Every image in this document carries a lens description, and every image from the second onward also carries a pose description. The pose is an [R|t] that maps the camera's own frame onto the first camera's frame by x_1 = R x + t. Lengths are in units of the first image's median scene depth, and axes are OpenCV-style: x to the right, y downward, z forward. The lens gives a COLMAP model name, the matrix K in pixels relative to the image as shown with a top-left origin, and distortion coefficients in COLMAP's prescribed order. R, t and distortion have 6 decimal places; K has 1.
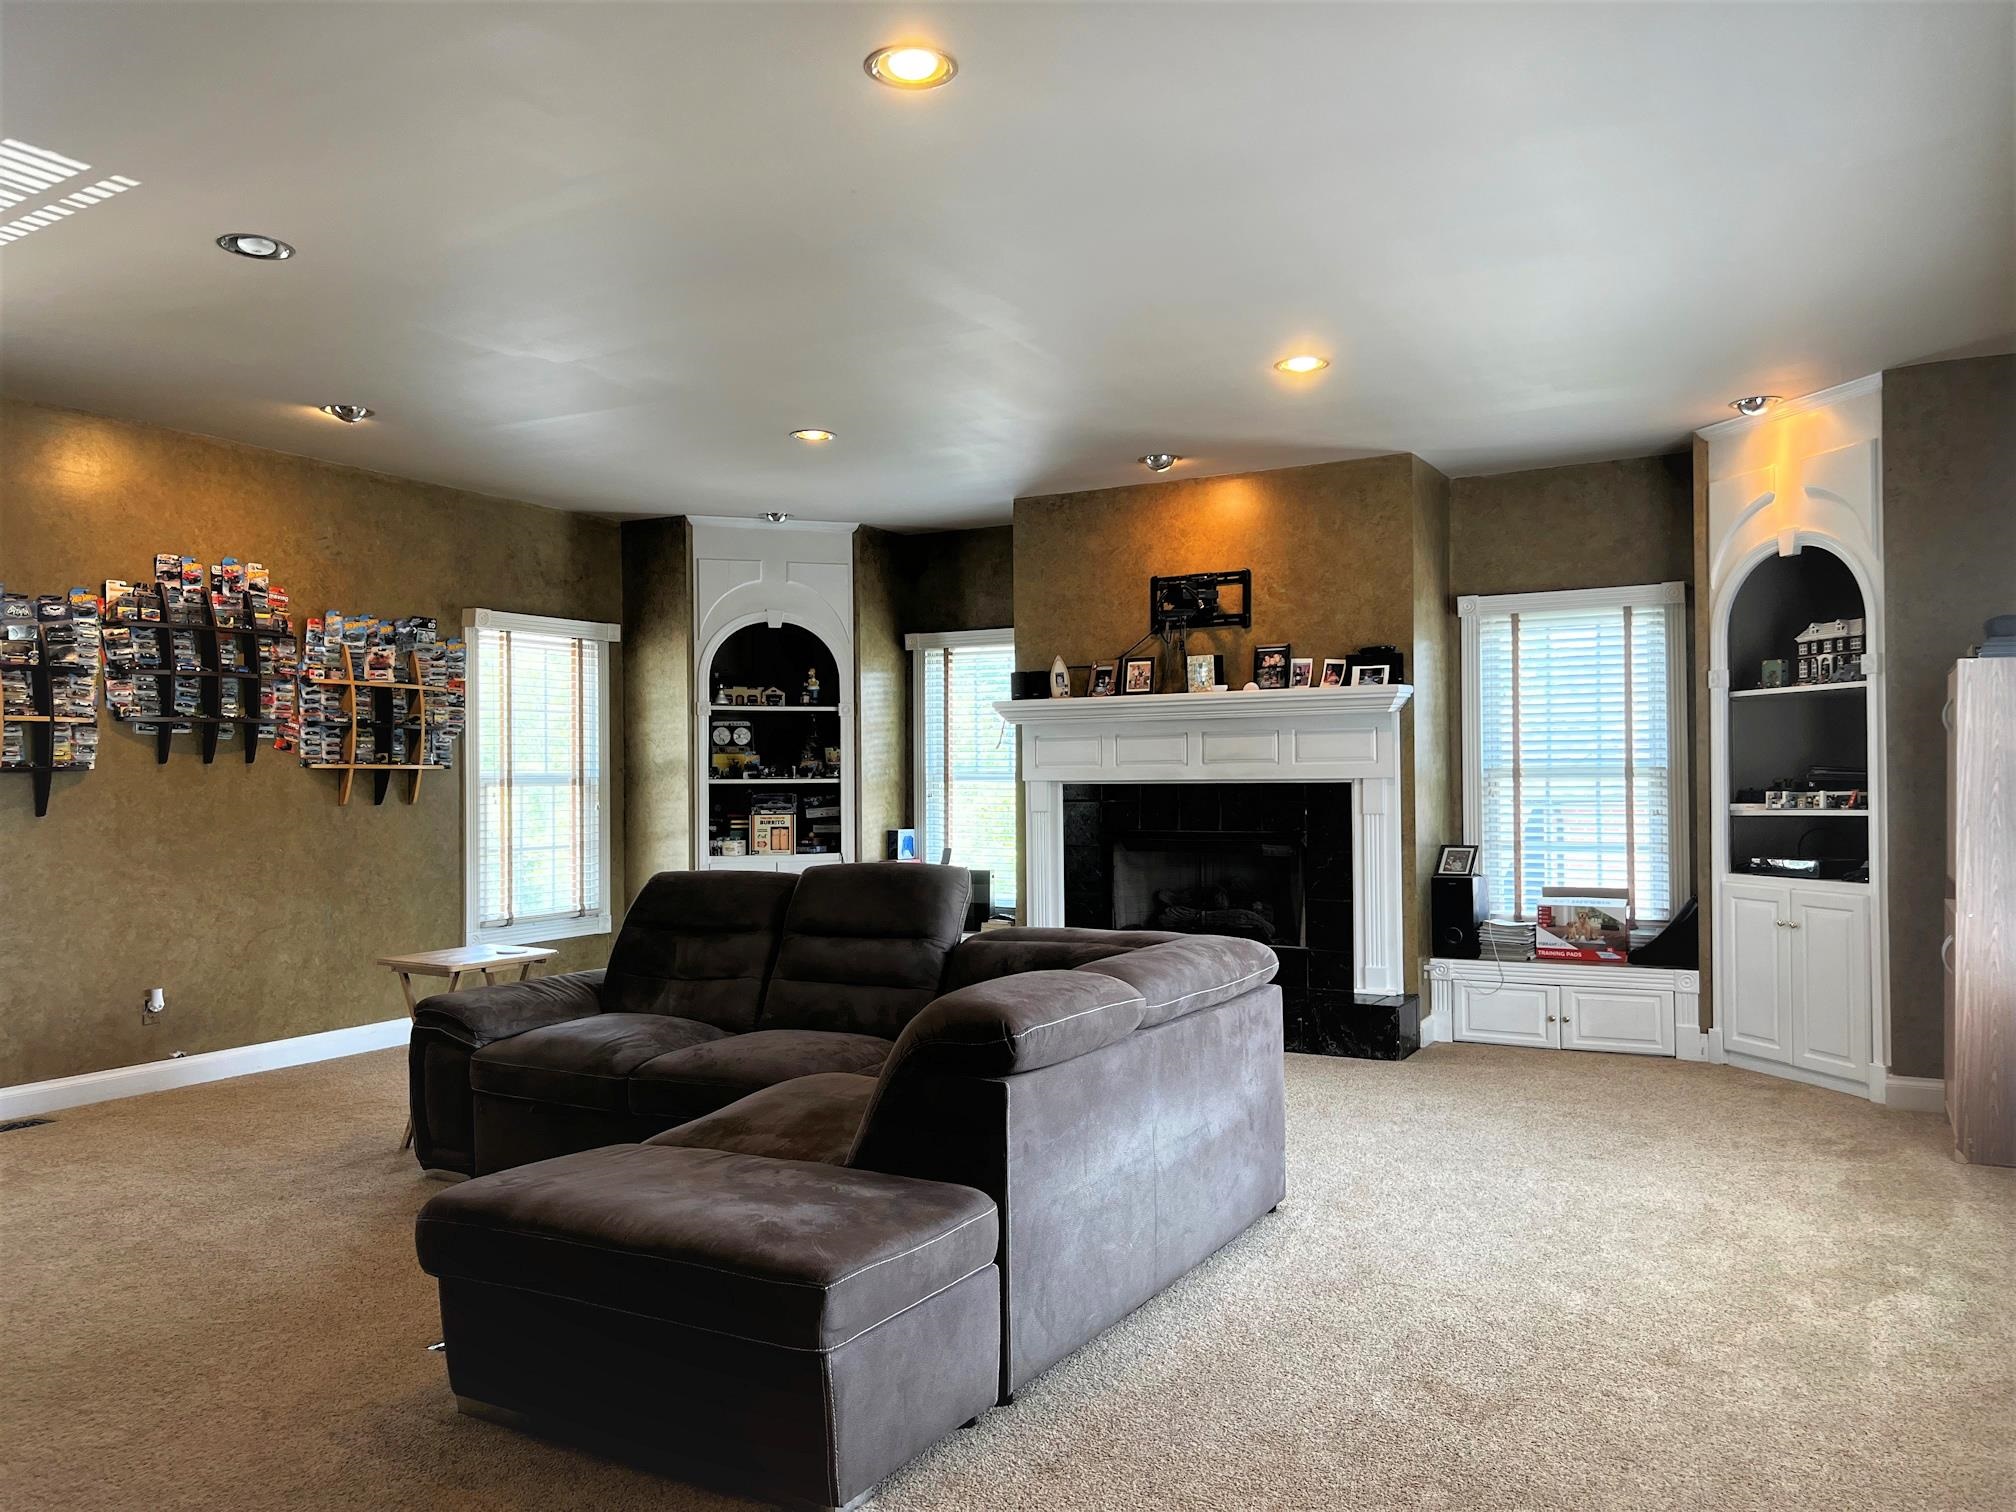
lens RADIAL K [[1529.0, 0, 1003.3], [0, 1529.0, 756.2], [0, 0, 1]] dist [0.075937, -0.084372]
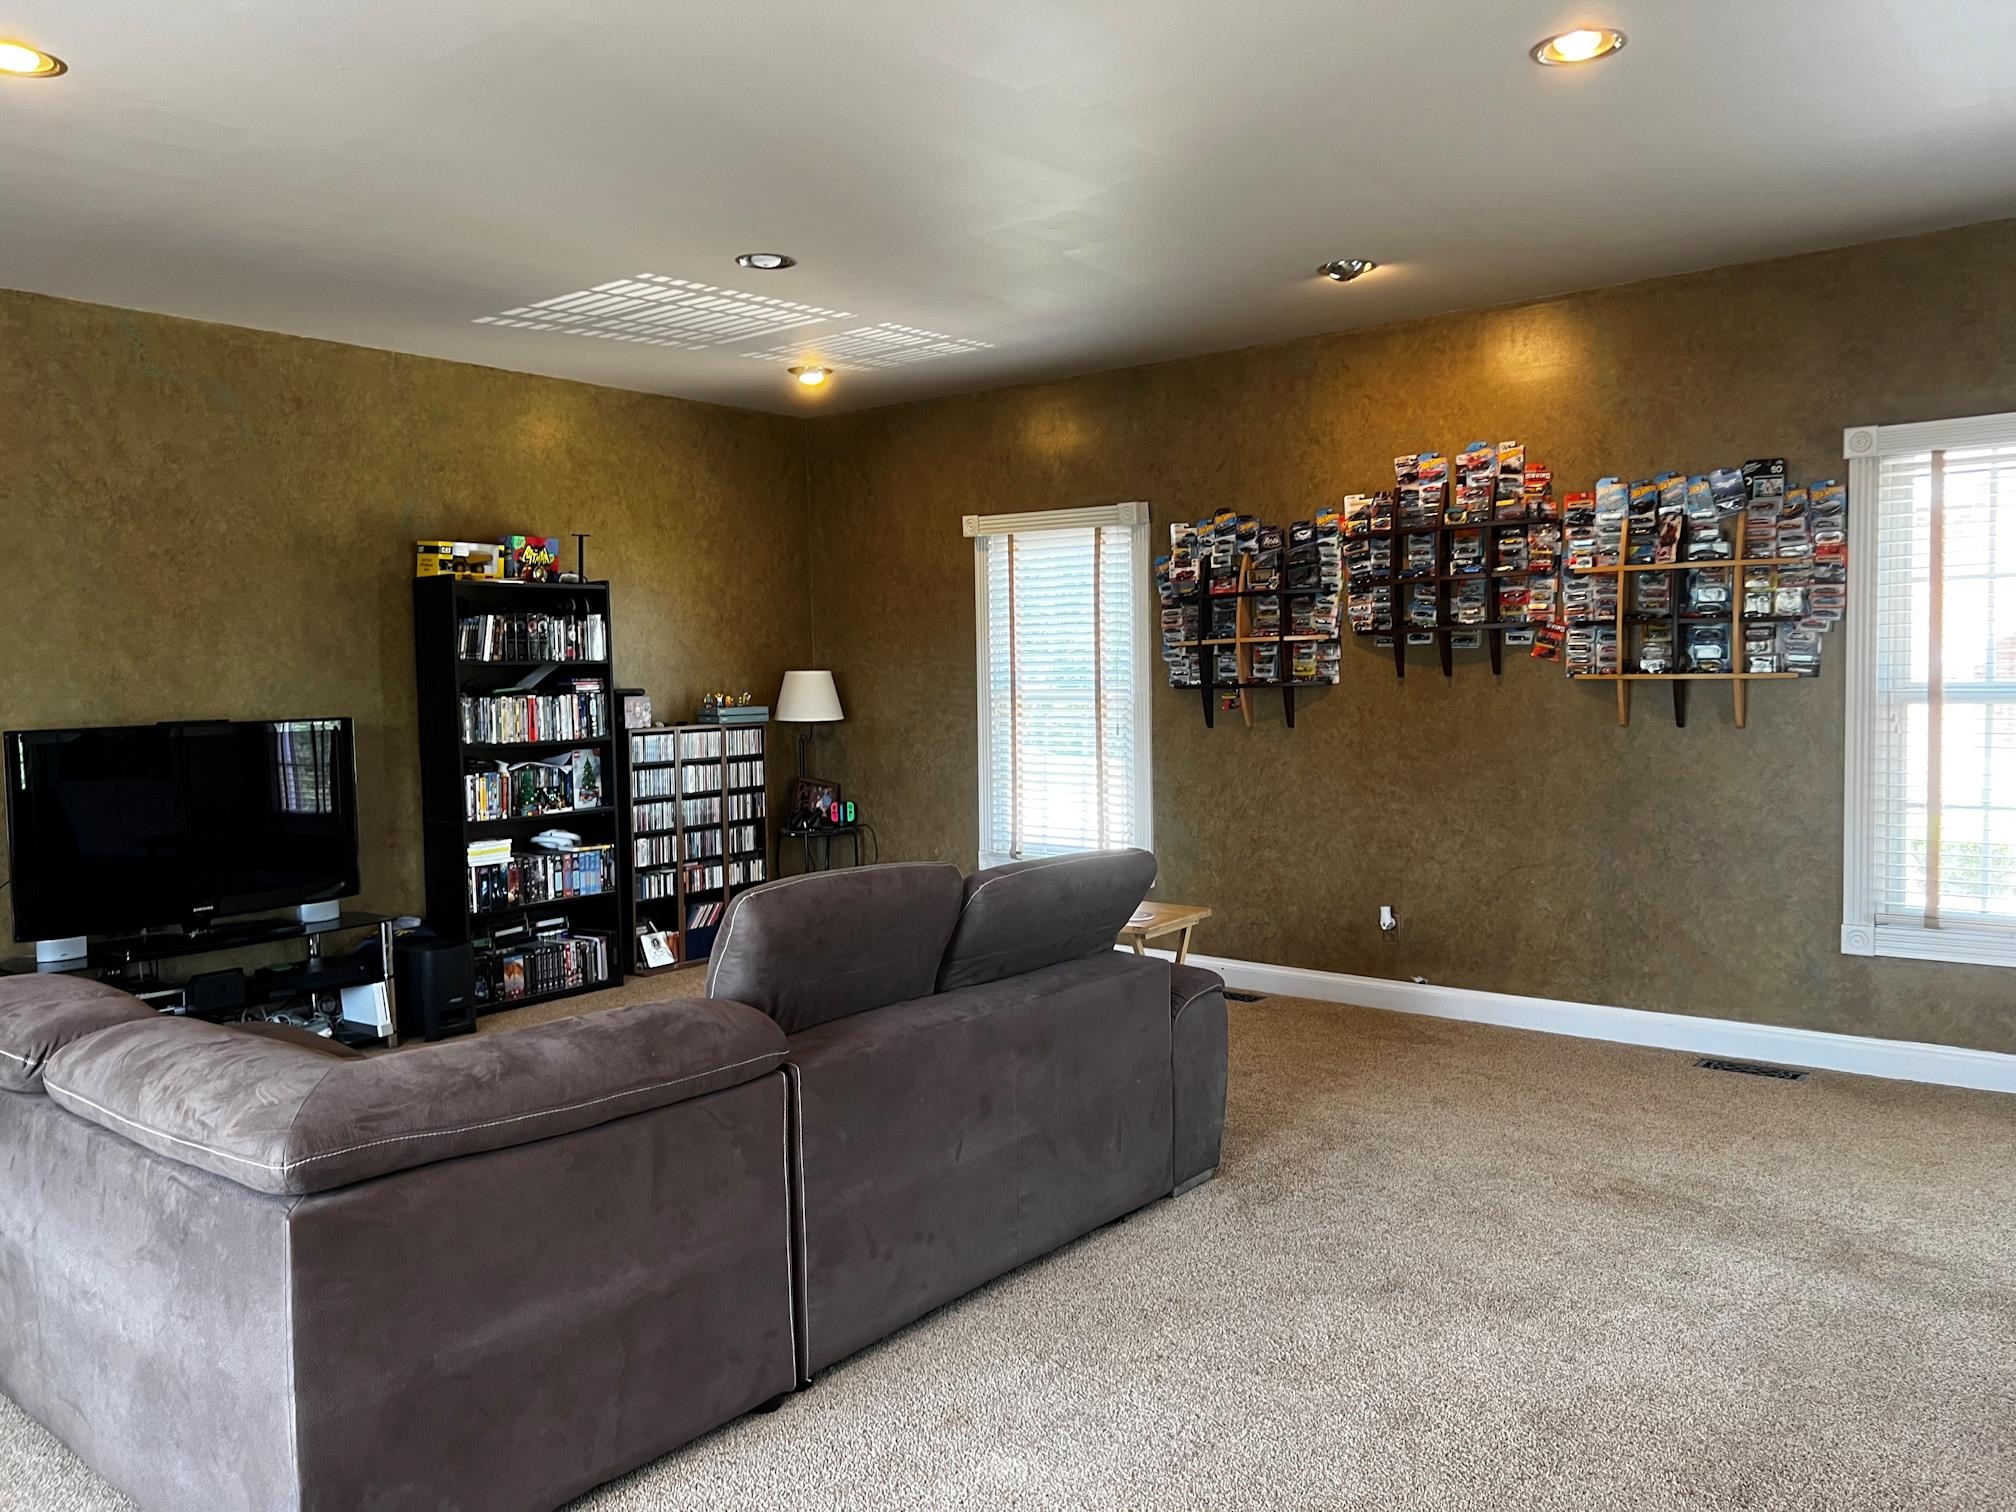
lens RADIAL K [[1529.0, 0, 955.8], [0, 1529.0, 735.7], [0, 0, 1]] dist [0.075937, -0.084372]
pose [[-0.186299, 0.059495, -0.980690, 0.476967], [0.039328, 0.997816, 0.053063, -0.021606], [0.981706, -0.028683, -0.188232, 0.962930]]
